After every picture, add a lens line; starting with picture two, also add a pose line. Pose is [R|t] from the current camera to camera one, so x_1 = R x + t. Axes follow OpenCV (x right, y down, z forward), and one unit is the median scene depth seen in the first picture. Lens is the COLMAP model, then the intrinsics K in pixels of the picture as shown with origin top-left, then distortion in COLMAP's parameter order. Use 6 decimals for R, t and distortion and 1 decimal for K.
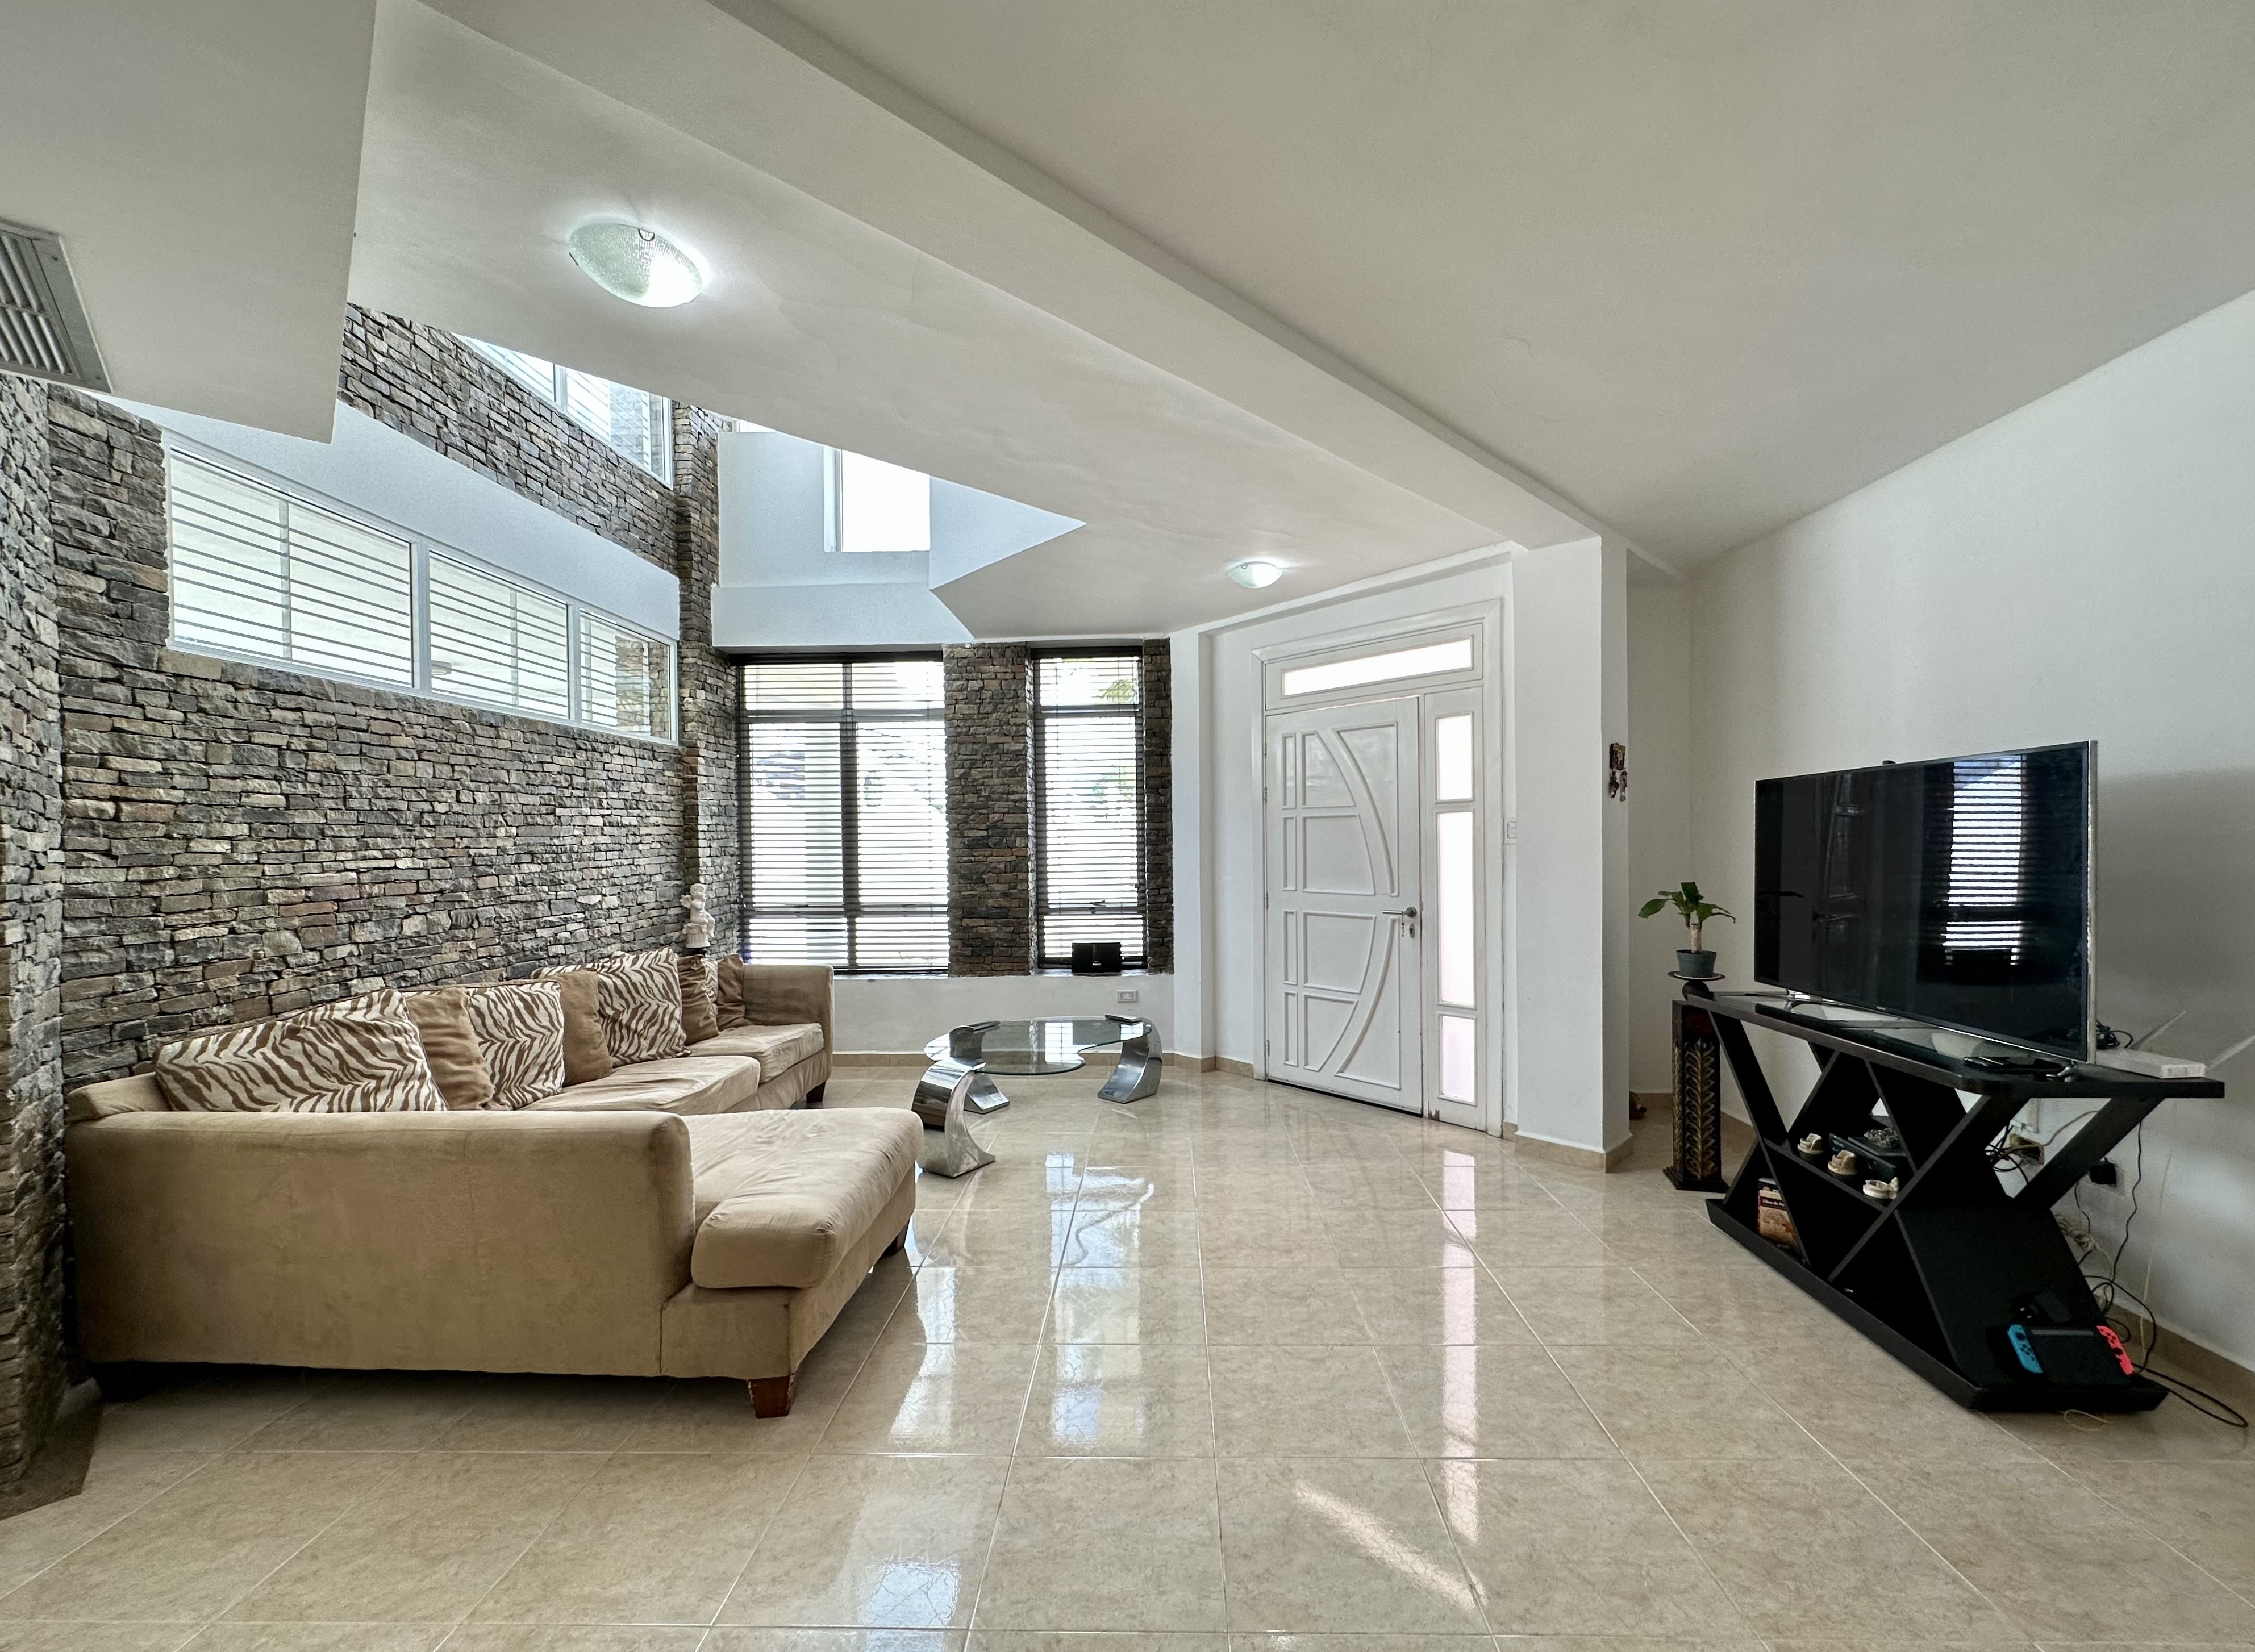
lens RADIAL K [[915.9, 0, 1127.5], [0, 915.9, 826.0], [0, 0, 1]] dist [0.001065, 0.000566]
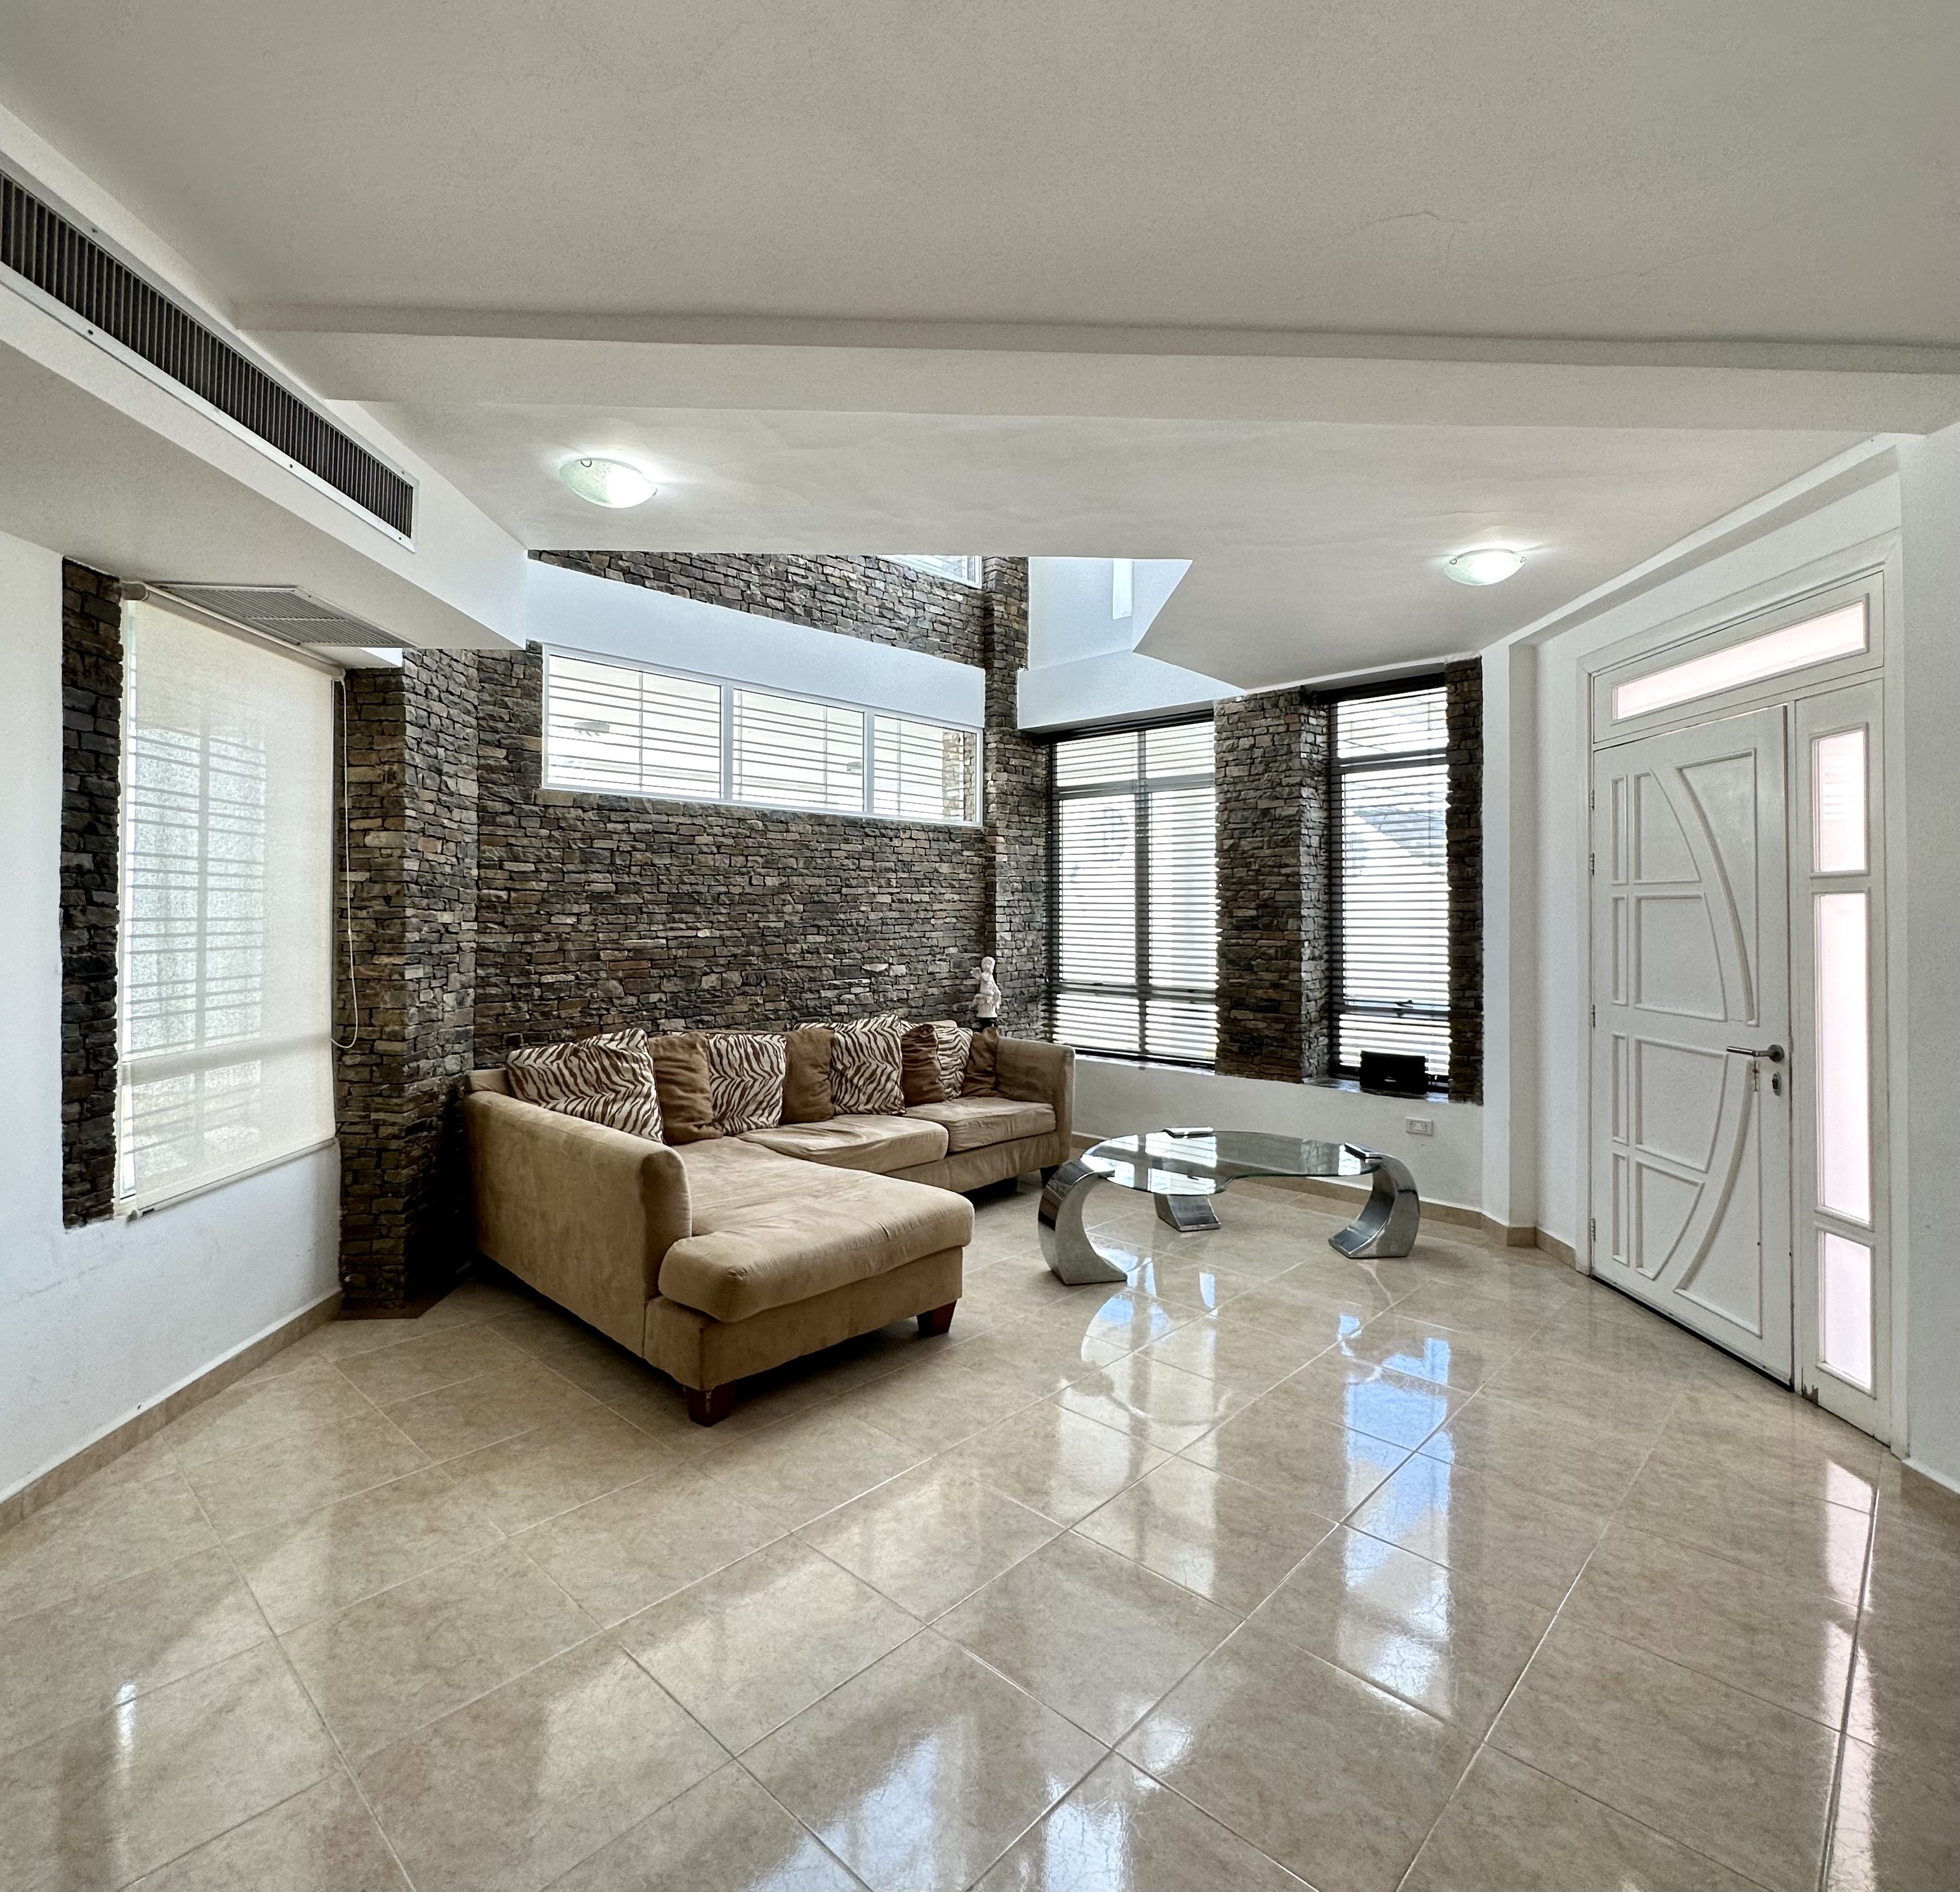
lens RADIAL K [[1032.2, 0, 979.4], [0, 1032.2, 872.3], [0, 0, 1]] dist [0.001835, -0.000210]
pose [[0.753024, -0.010513, -0.657909, 0.382184], [-0.001775, 0.999836, -0.018009, -0.016307], [0.657991, 0.014729, 0.752882, 0.121922]]
